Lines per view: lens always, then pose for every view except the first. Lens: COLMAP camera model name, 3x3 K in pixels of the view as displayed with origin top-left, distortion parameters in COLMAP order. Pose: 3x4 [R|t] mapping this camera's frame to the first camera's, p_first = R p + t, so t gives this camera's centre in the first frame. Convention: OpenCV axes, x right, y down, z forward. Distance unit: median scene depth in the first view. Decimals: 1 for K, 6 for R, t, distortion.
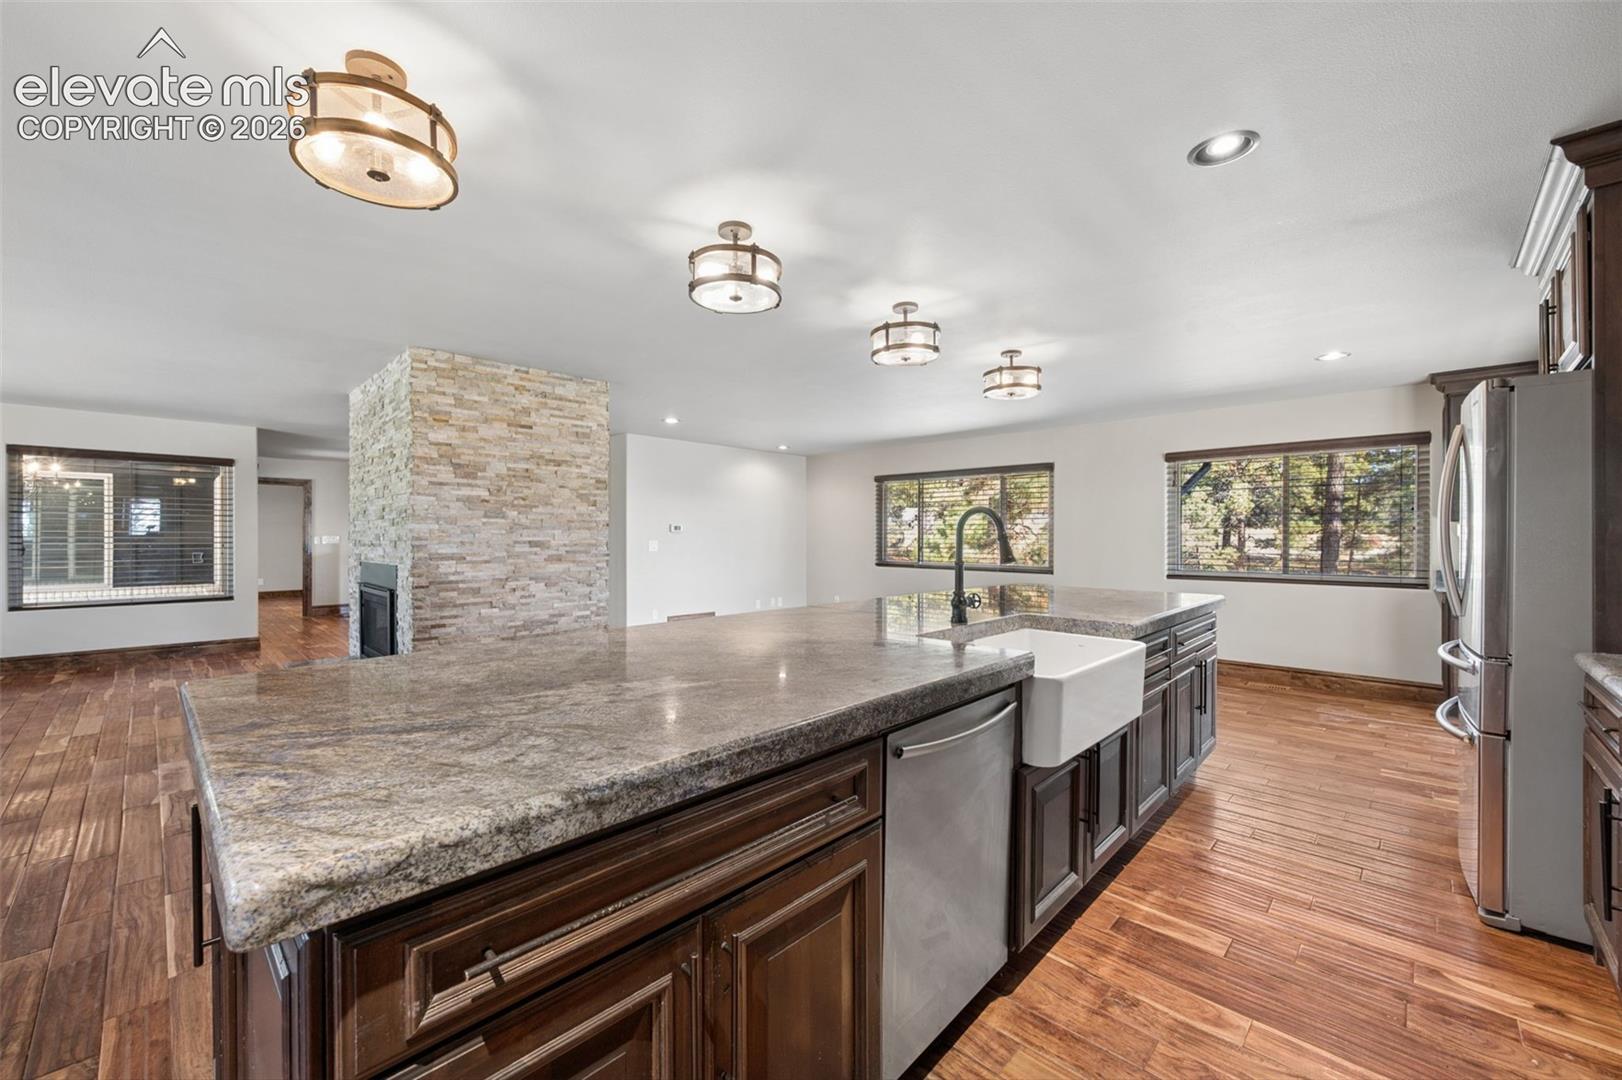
lens RADIAL K [[639.5, 0, 803.9], [0, 639.5, 539.5], [0, 0, 1]] dist [0.002480, -0.000433]
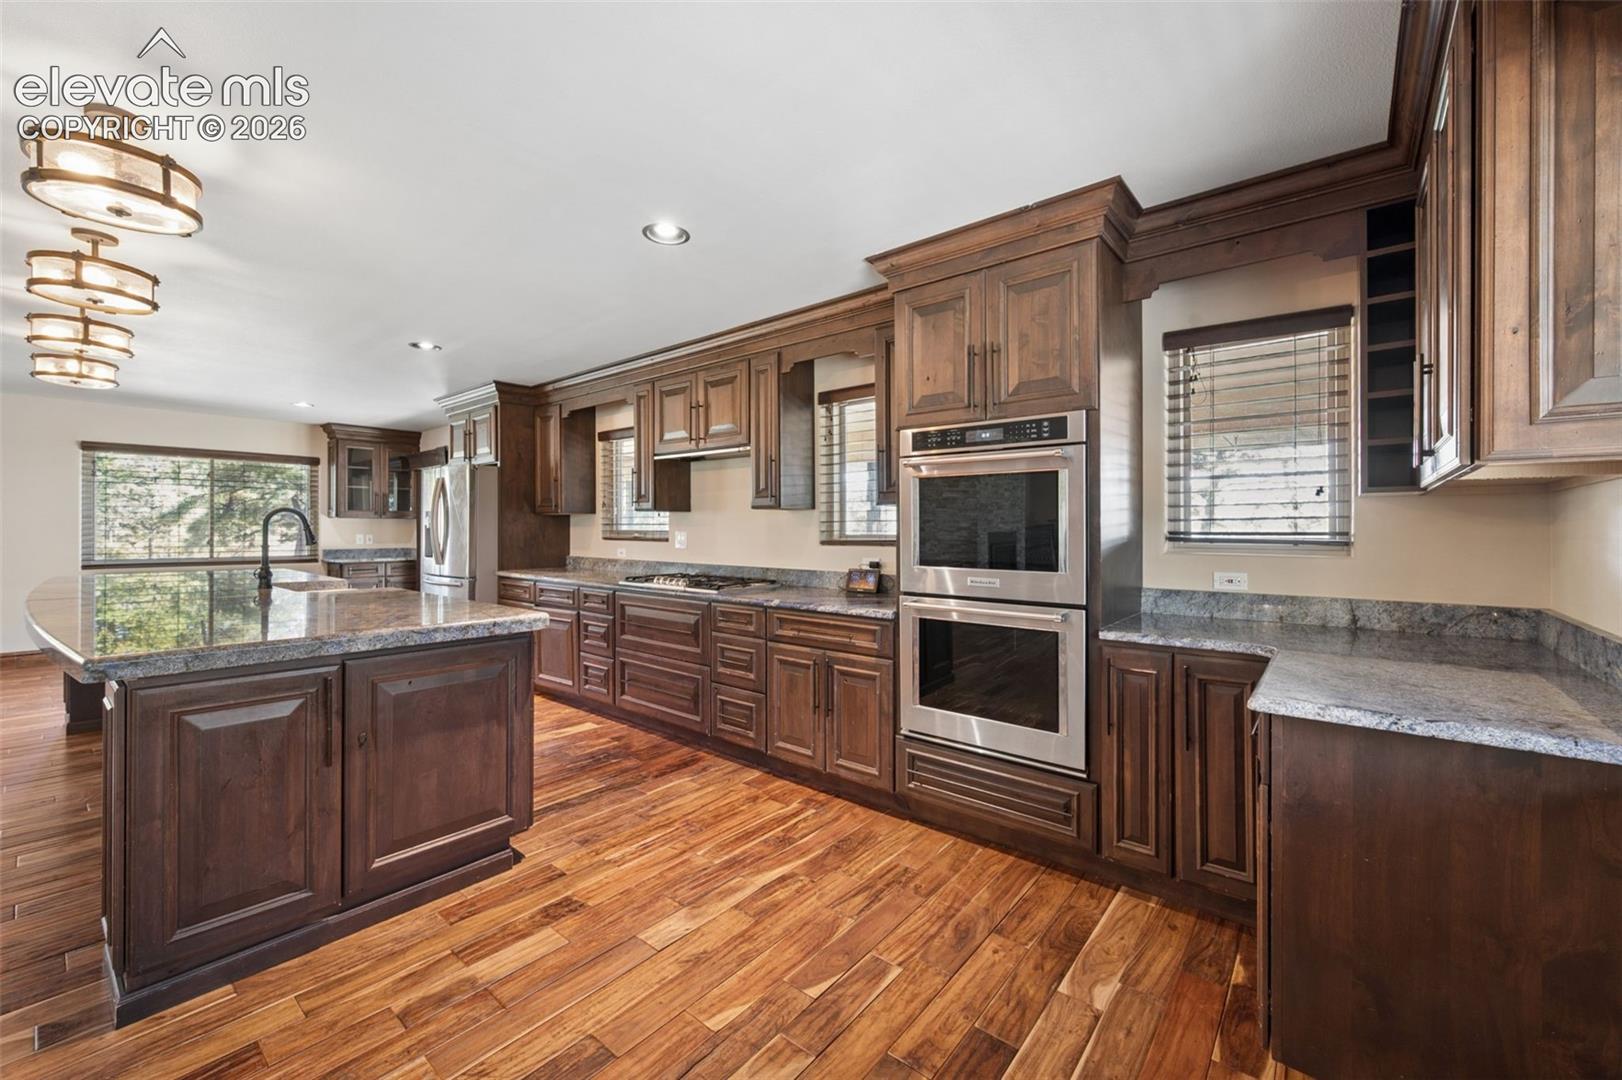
lens RADIAL K [[639.5, 0, 815.8], [0, 639.5, 527.7], [0, 0, 1]] dist [0.002480, -0.000433]
pose [[-0.078670, -0.000309, 0.996901, -0.696225], [0.000785, 1.000000, 0.000372, -0.003345], [-0.996900, 0.000812, -0.078670, -0.055497]]
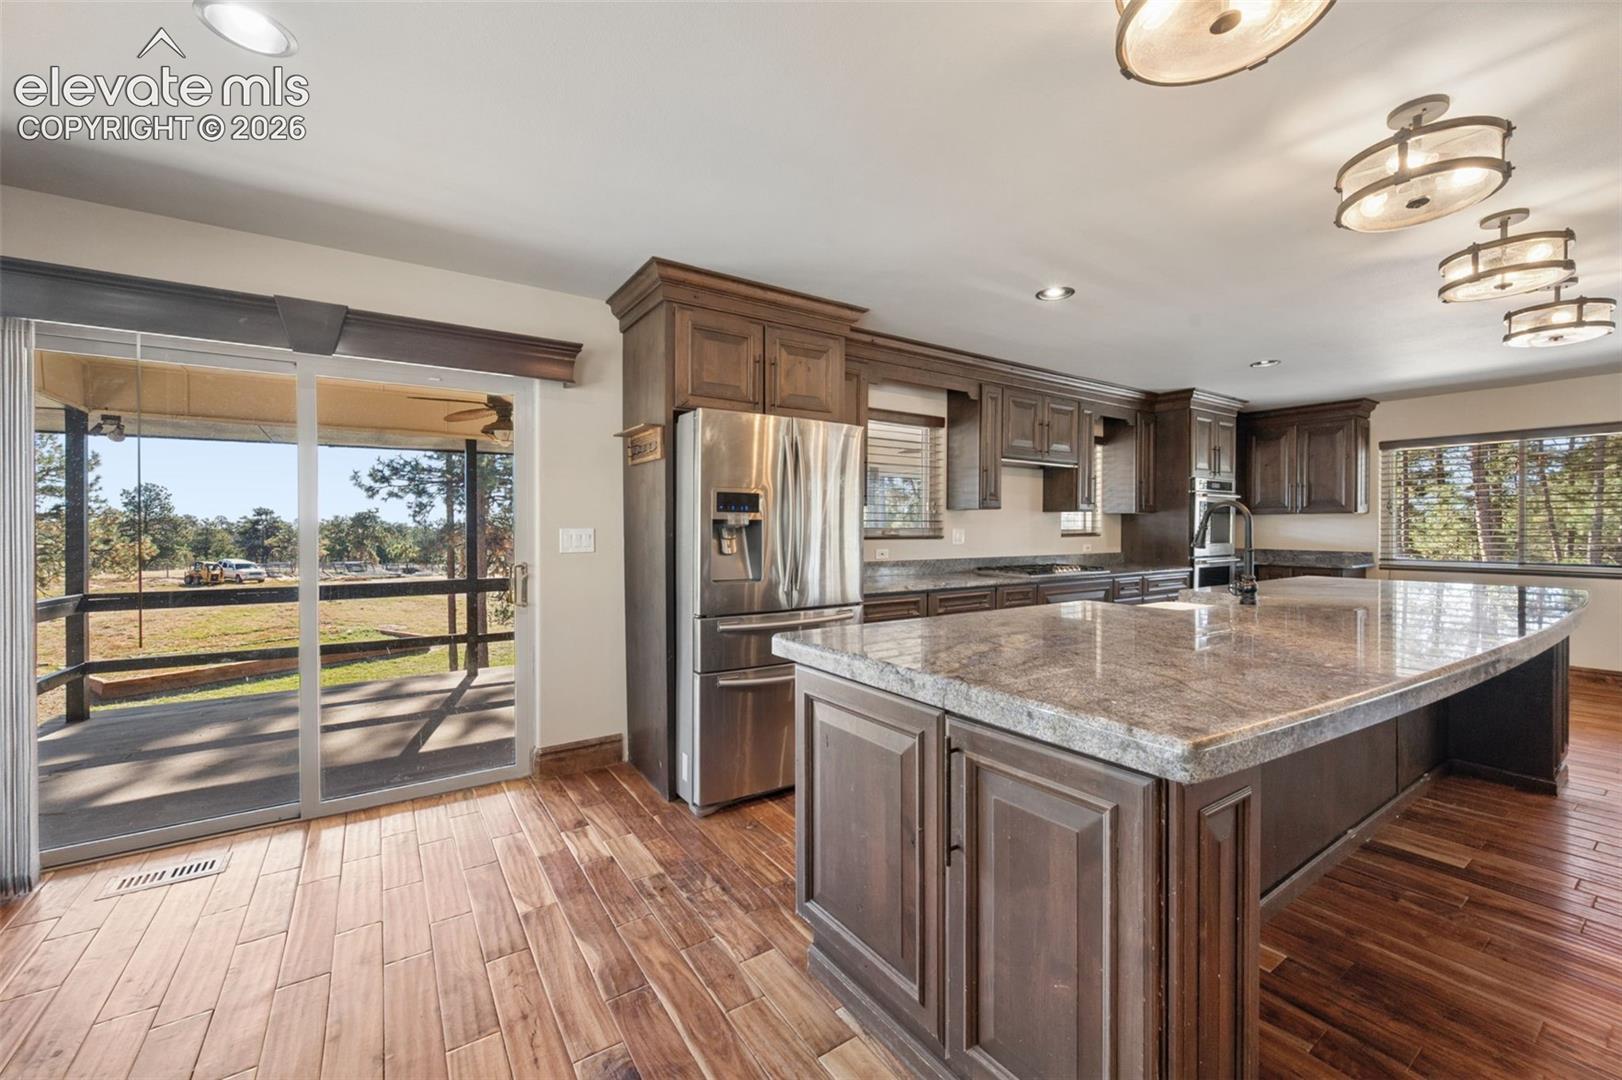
lens RADIAL K [[639.5, 0, 807.1], [0, 639.5, 529.3], [0, 0, 1]] dist [0.002480, -0.000433]
pose [[-0.979045, -0.001277, 0.203639, 0.423512], [0.000447, 0.999964, 0.008420, -0.004649], [-0.203642, 0.008335, -0.979010, 1.239351]]
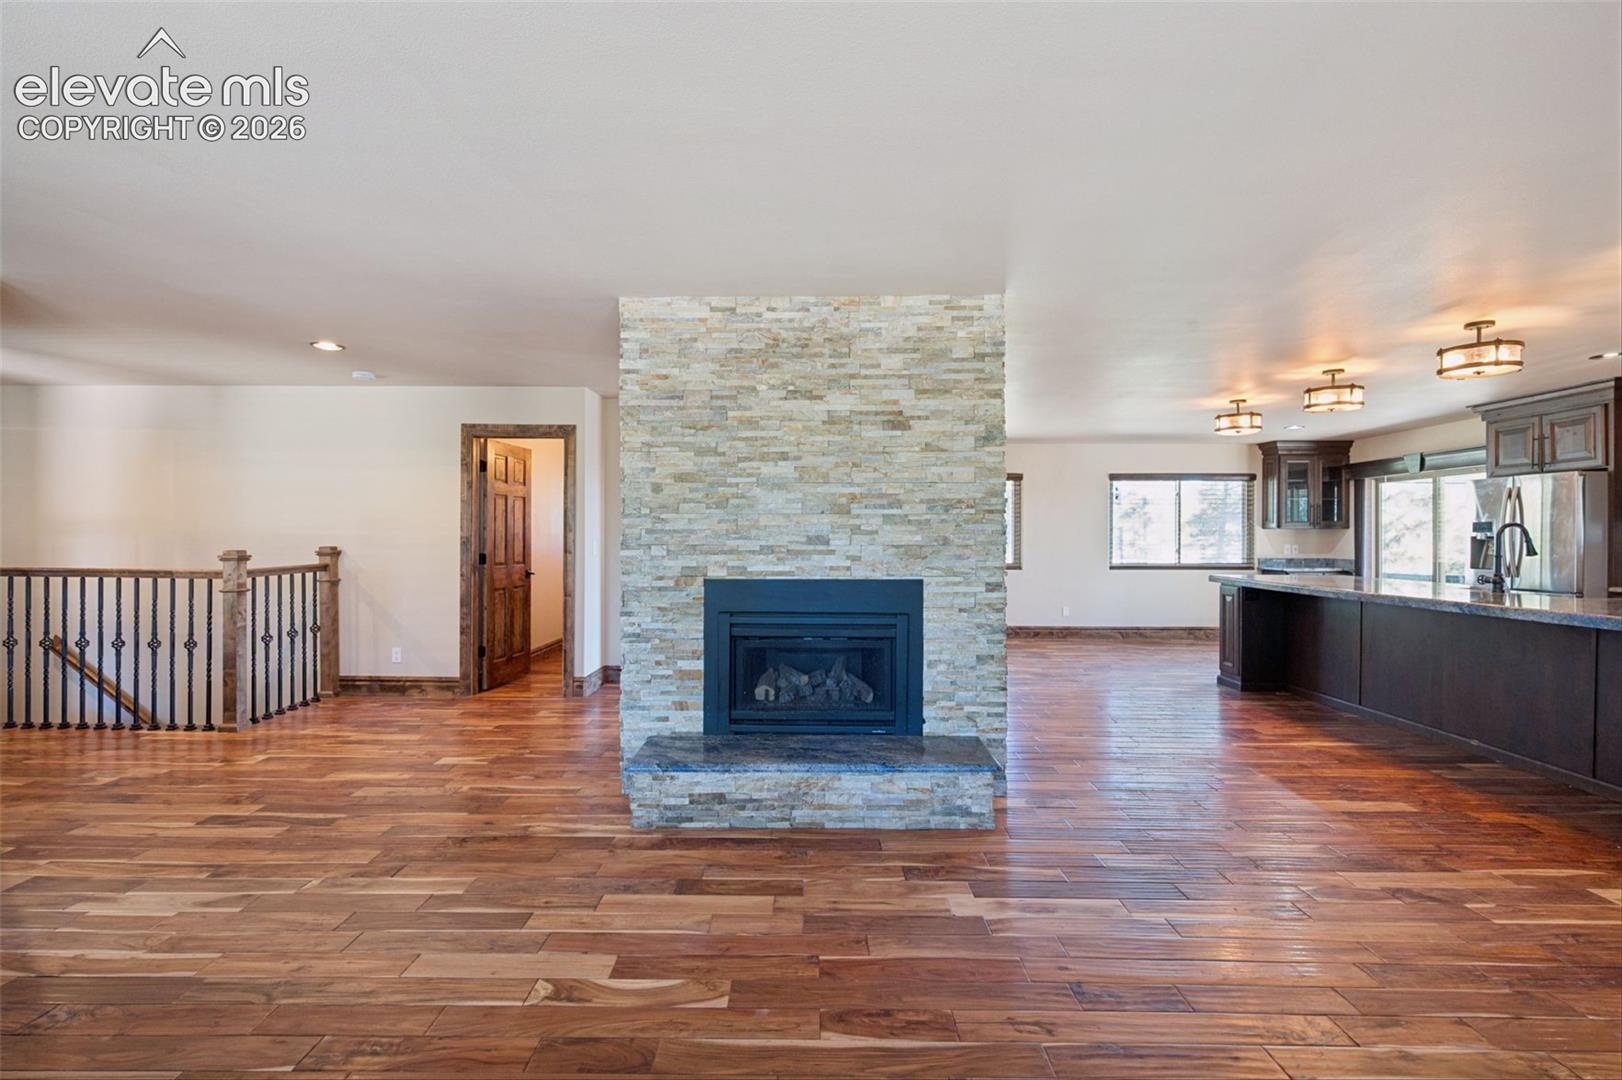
lens RADIAL K [[732.7, 0, 808.6], [0, 732.7, 540.4], [0, 0, 1]] dist [-0.001395, 0.000378]
pose [[0.724431, -0.006555, 0.689316, -1.290753], [0.004411, 0.999978, 0.004874, -0.013232], [-0.689333, -0.000491, 0.724444, 0.479070]]
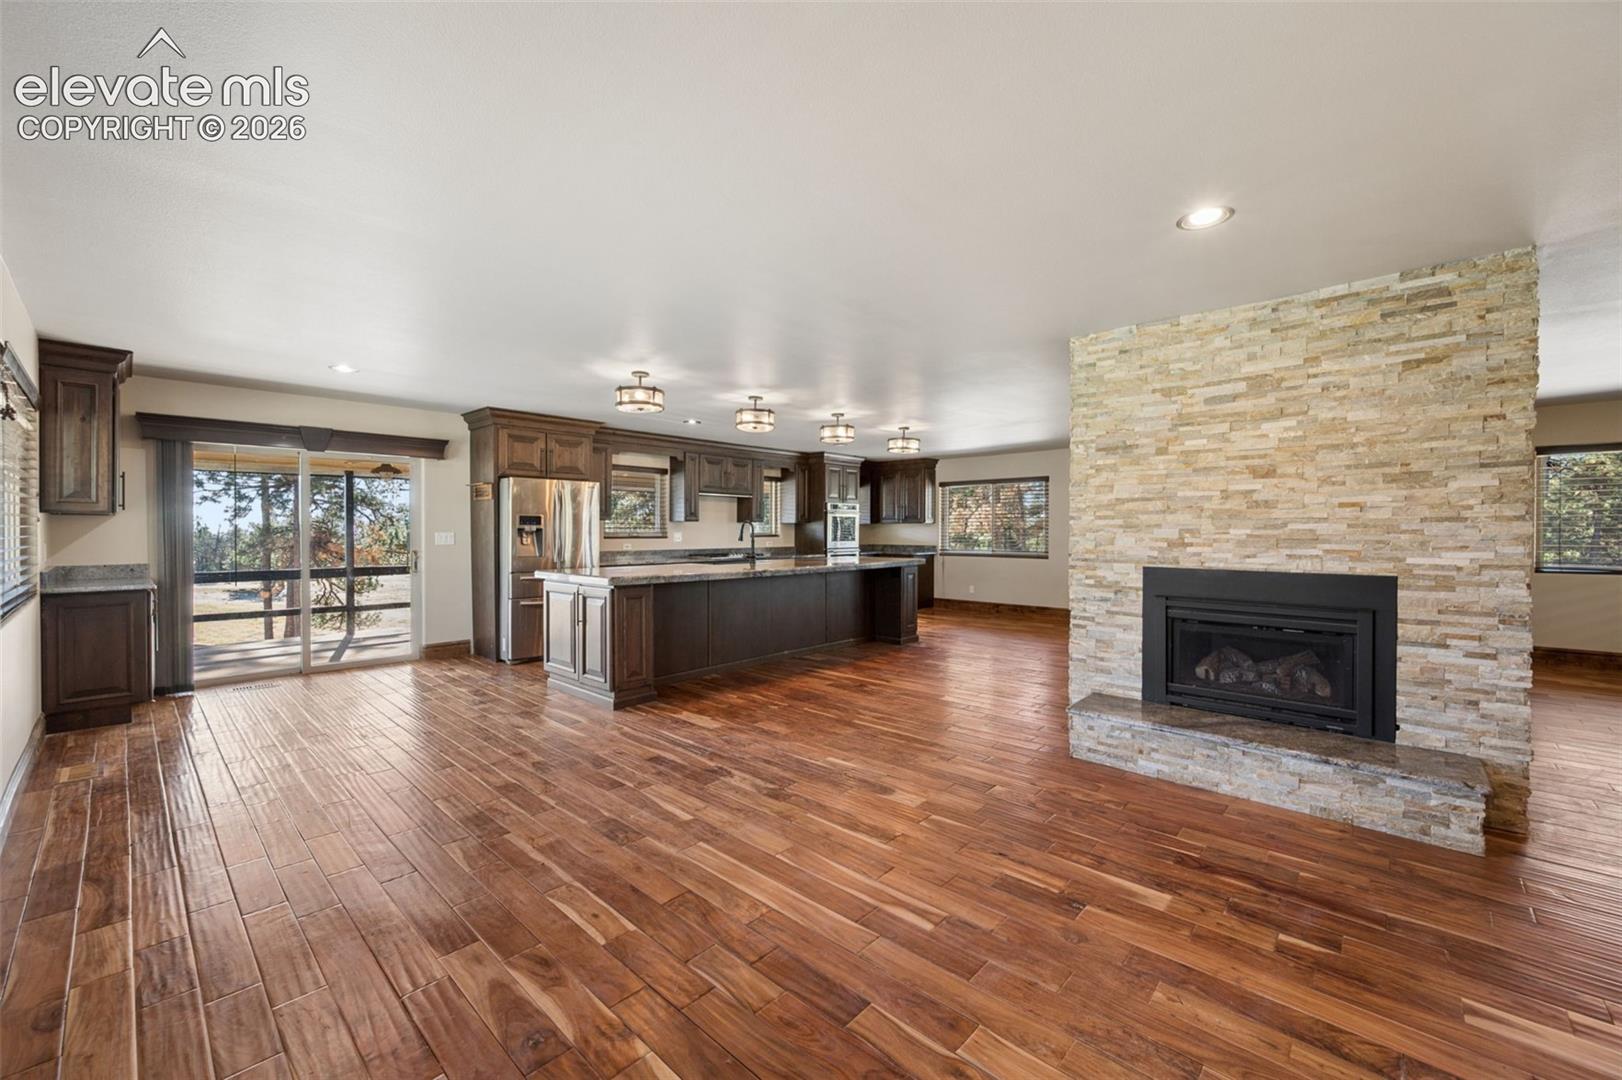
lens RADIAL K [[639.5, 0, 806.6], [0, 639.5, 534.9], [0, 0, 1]] dist [0.002480, -0.000433]
pose [[-0.999777, -0.000644, -0.021101, 0.043249], [-0.000897, 0.999928, 0.011972, -0.011946], [0.021091, 0.011988, -0.999706, 2.044301]]
